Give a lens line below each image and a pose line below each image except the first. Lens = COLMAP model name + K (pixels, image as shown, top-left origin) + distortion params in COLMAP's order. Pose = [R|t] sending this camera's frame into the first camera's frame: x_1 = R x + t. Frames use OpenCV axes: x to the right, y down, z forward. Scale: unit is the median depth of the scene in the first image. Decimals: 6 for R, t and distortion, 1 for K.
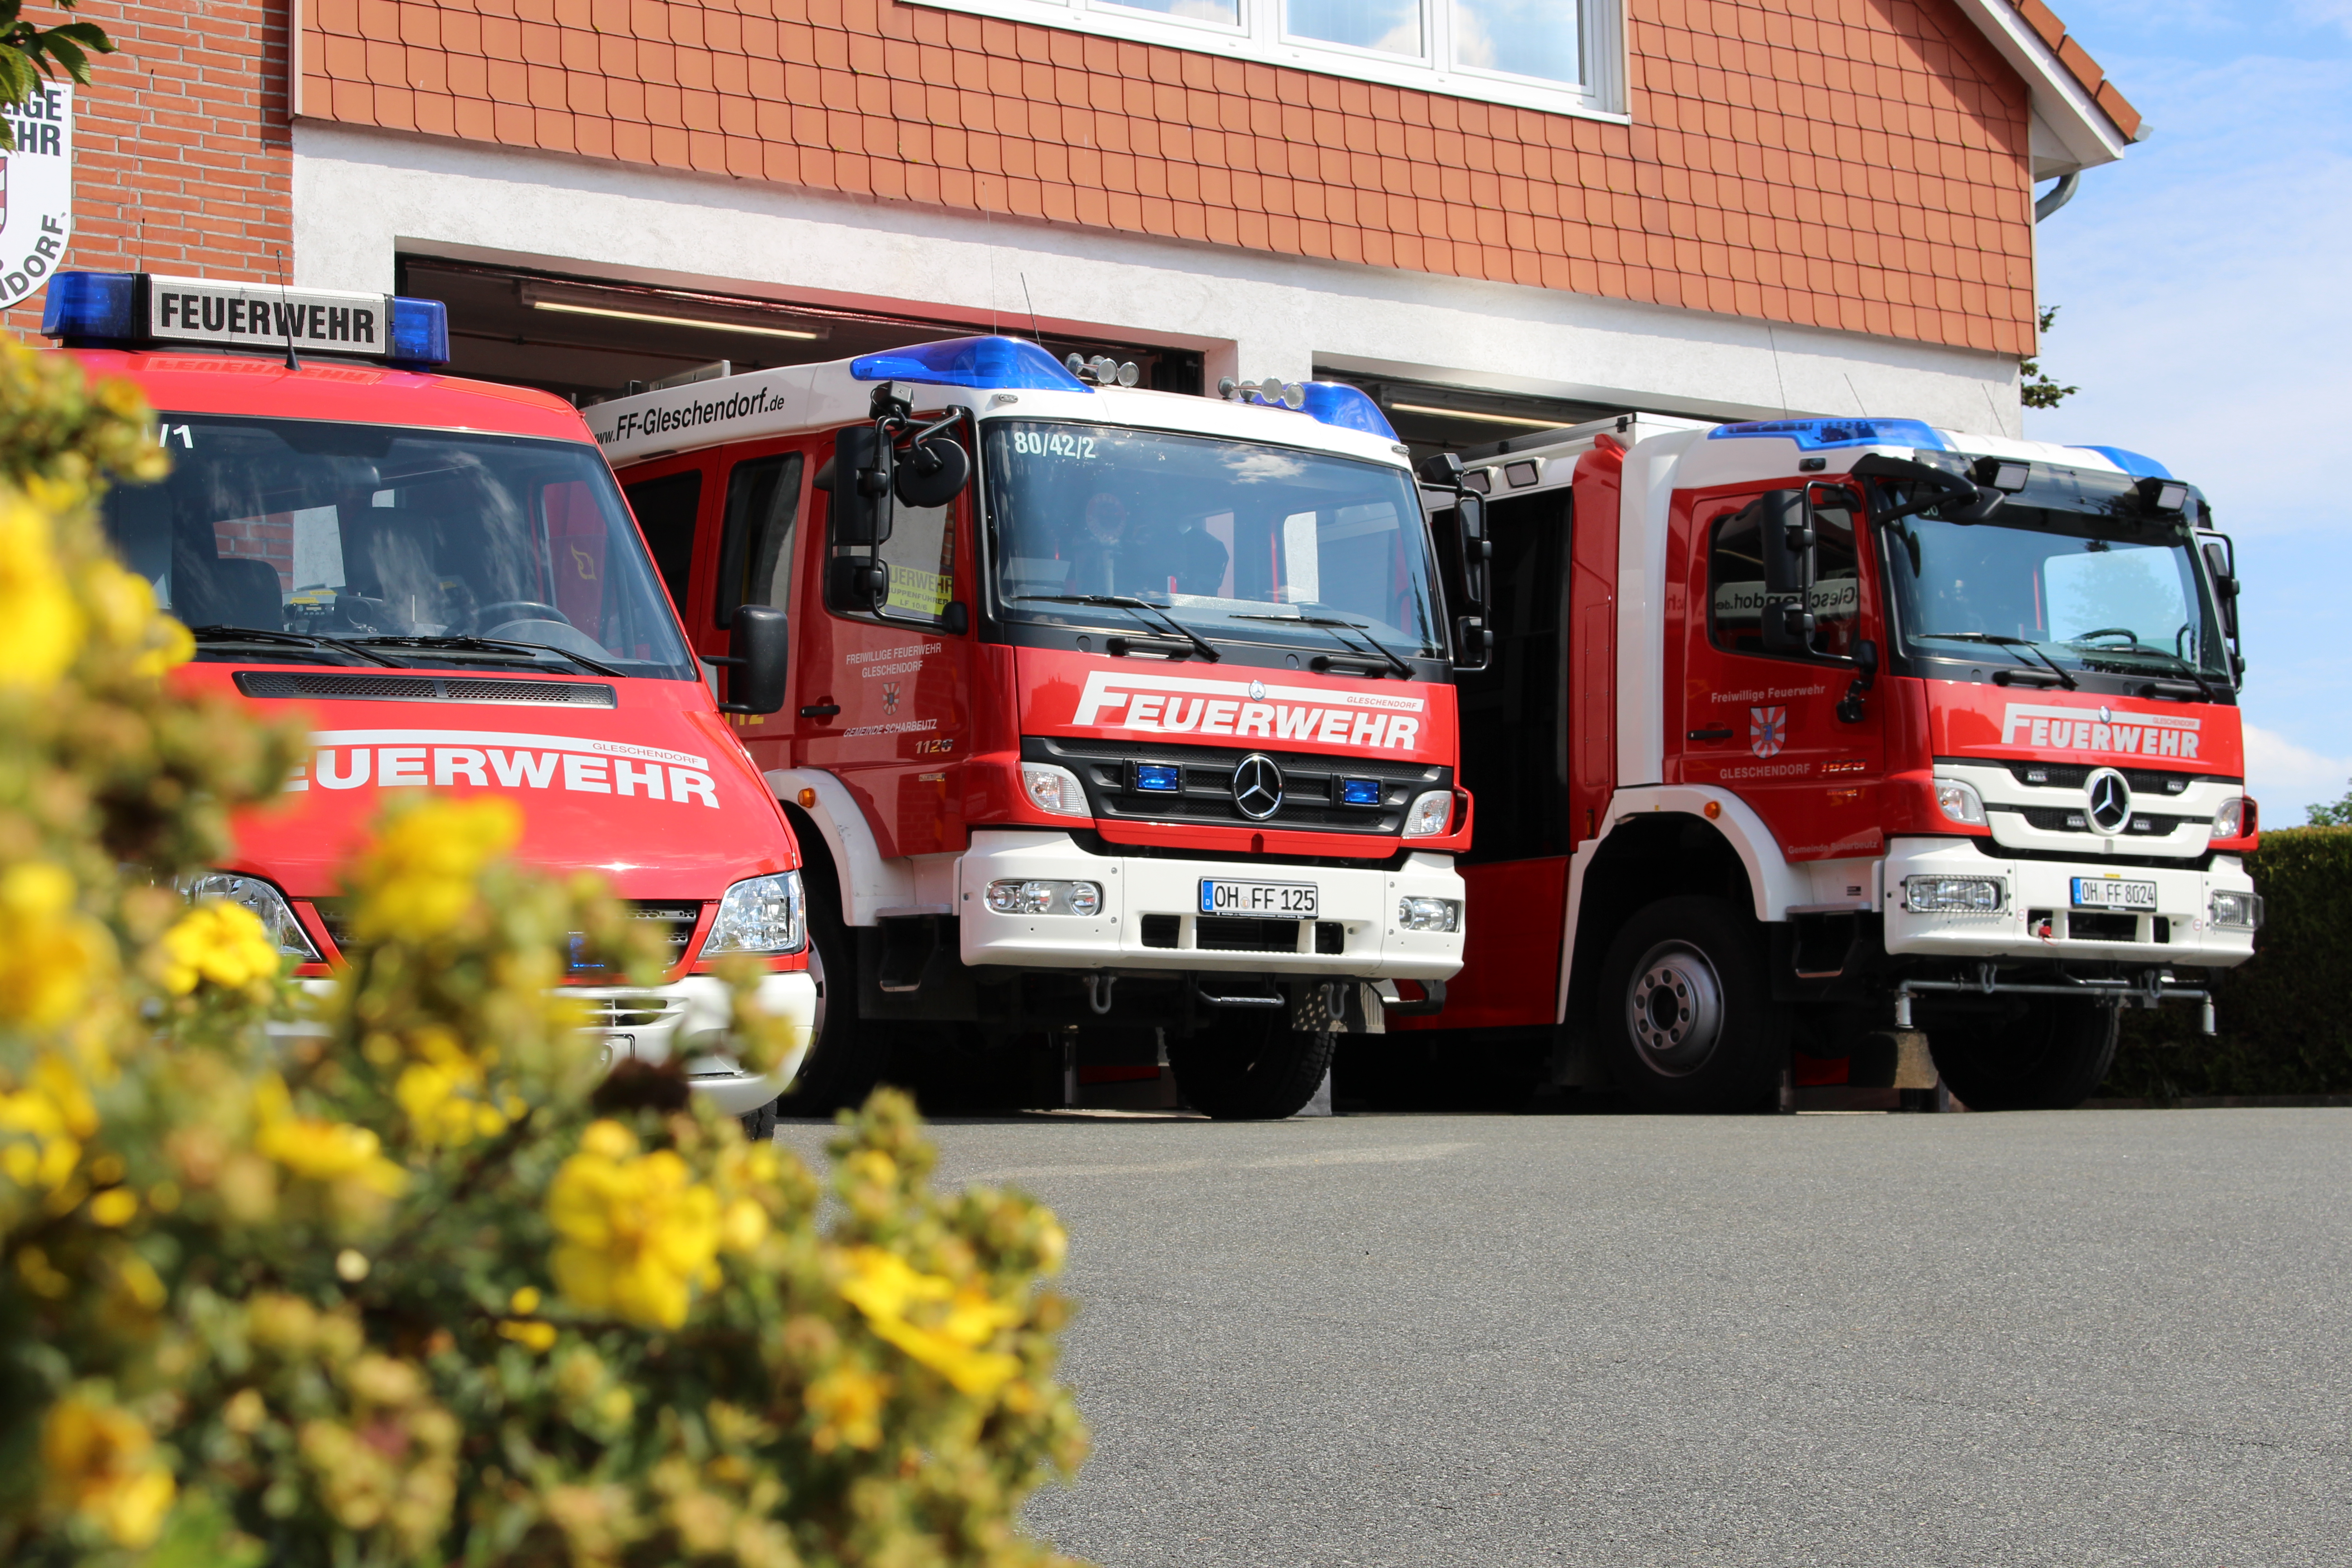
lens RADIAL K [[4392.7, 0, 1189.8], [0, 4392.7, 787.8], [0, 0, 1]] dist [0.003020, 0.000000]
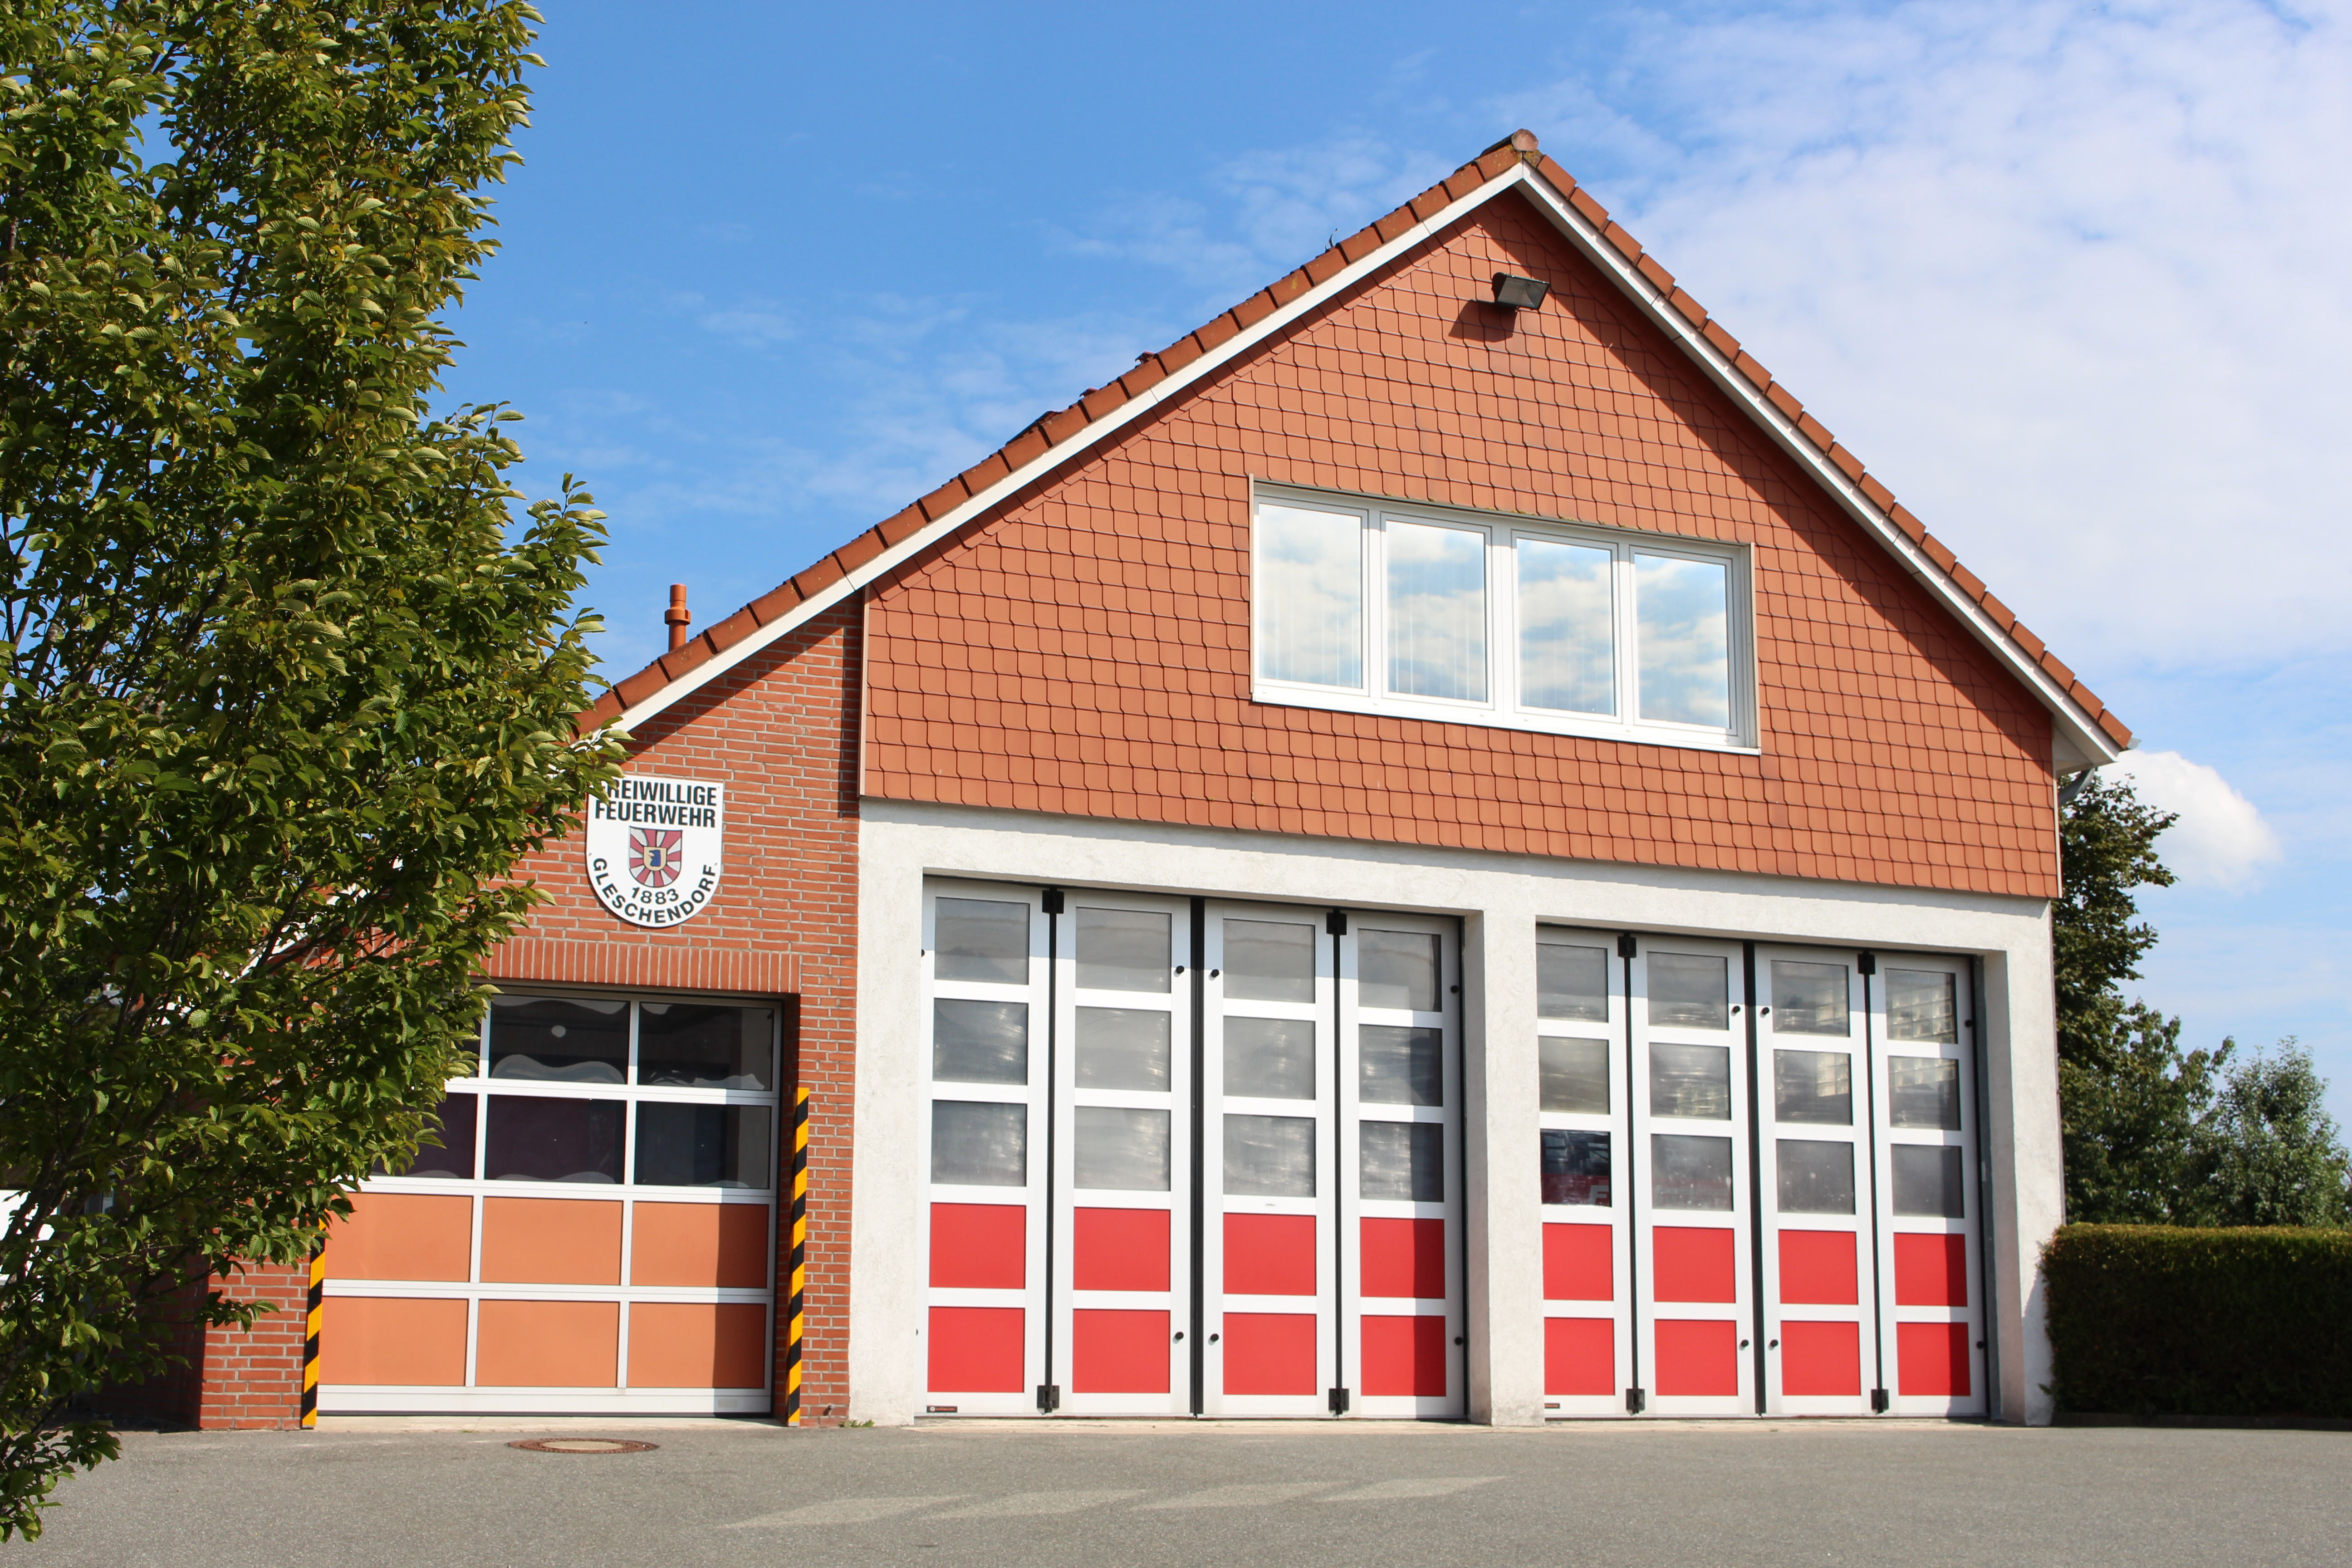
lens RADIAL K [[3230.1, 0, 1161.8], [0, 3230.1, 778.4], [0, 0, 1]] dist [-0.055664, 0.000000]
pose [[0.984869, -0.009441, -0.173044, 0.107826], [-0.004768, 0.996661, -0.081512, -0.063134], [0.173236, 0.081104, 0.981535, -0.137749]]
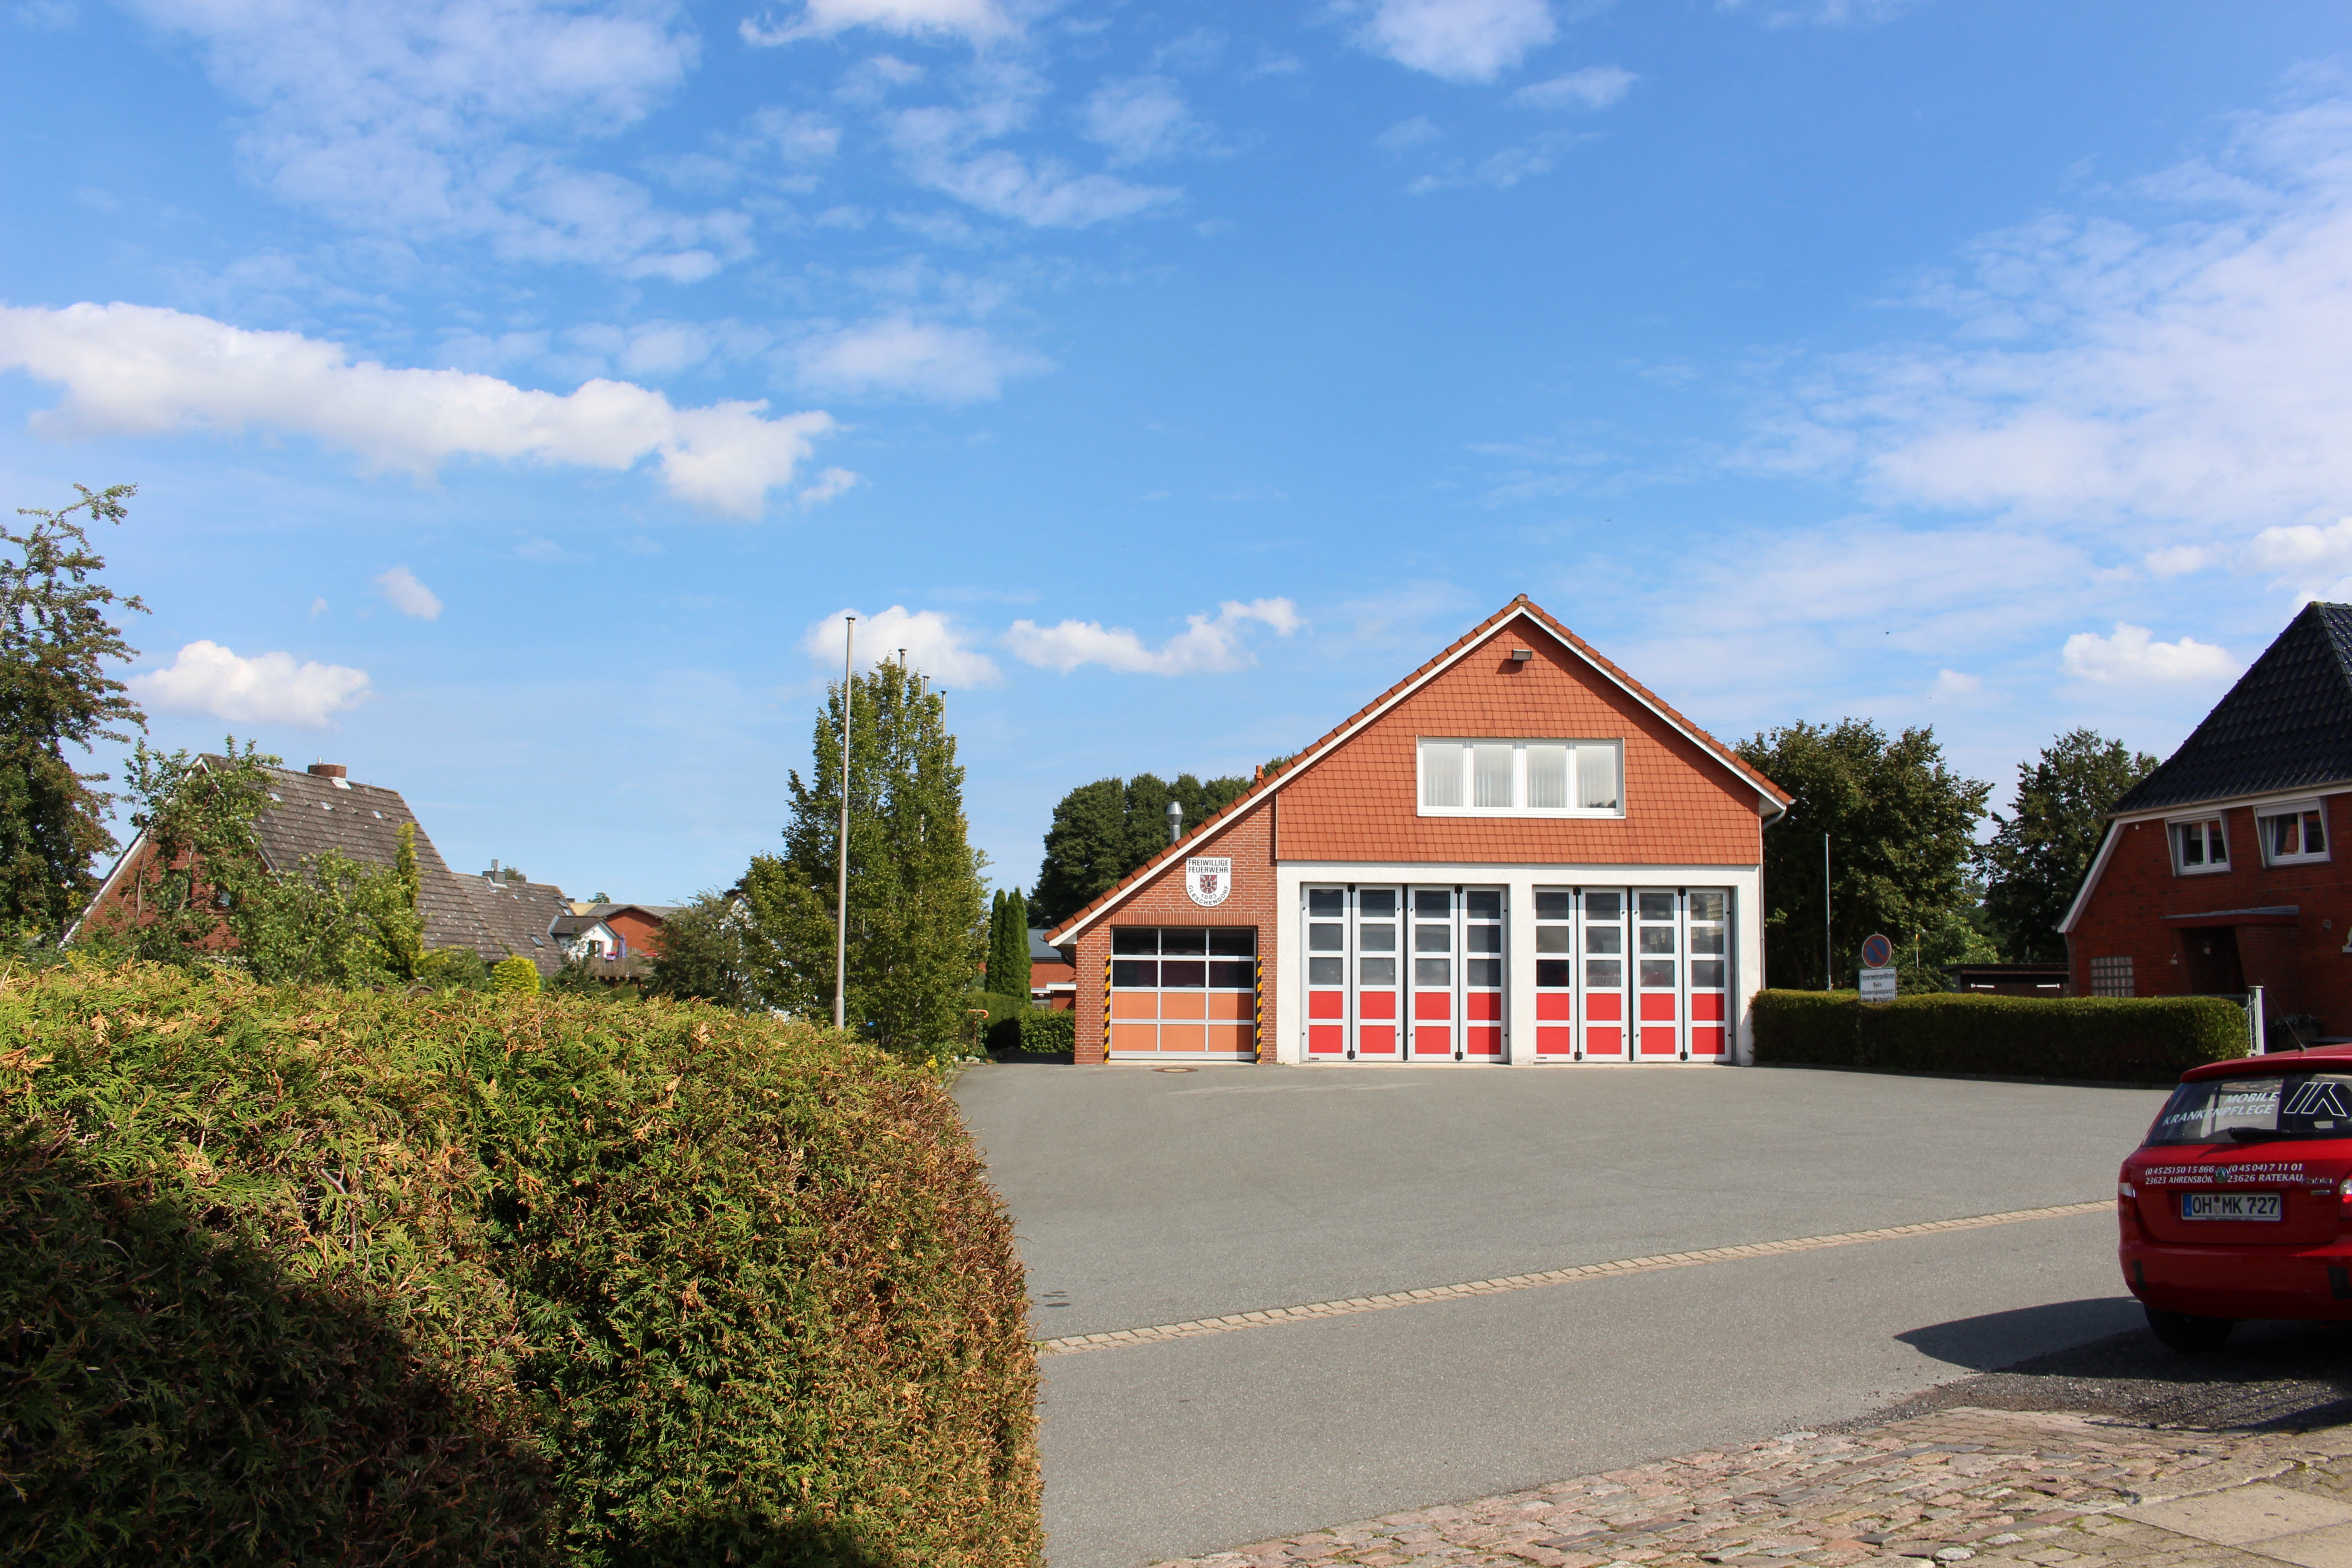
lens RADIAL K [[2126.2, 0, 1149.6], [0, 2126.2, 782.2], [0, 0, 1]] dist [-0.144317, 0.093734]
pose [[0.825202, -0.037370, -0.563599, 1.003595], [0.036300, 0.999255, -0.013108, -0.210778], [0.563669, -0.009642, 0.825944, -1.017161]]
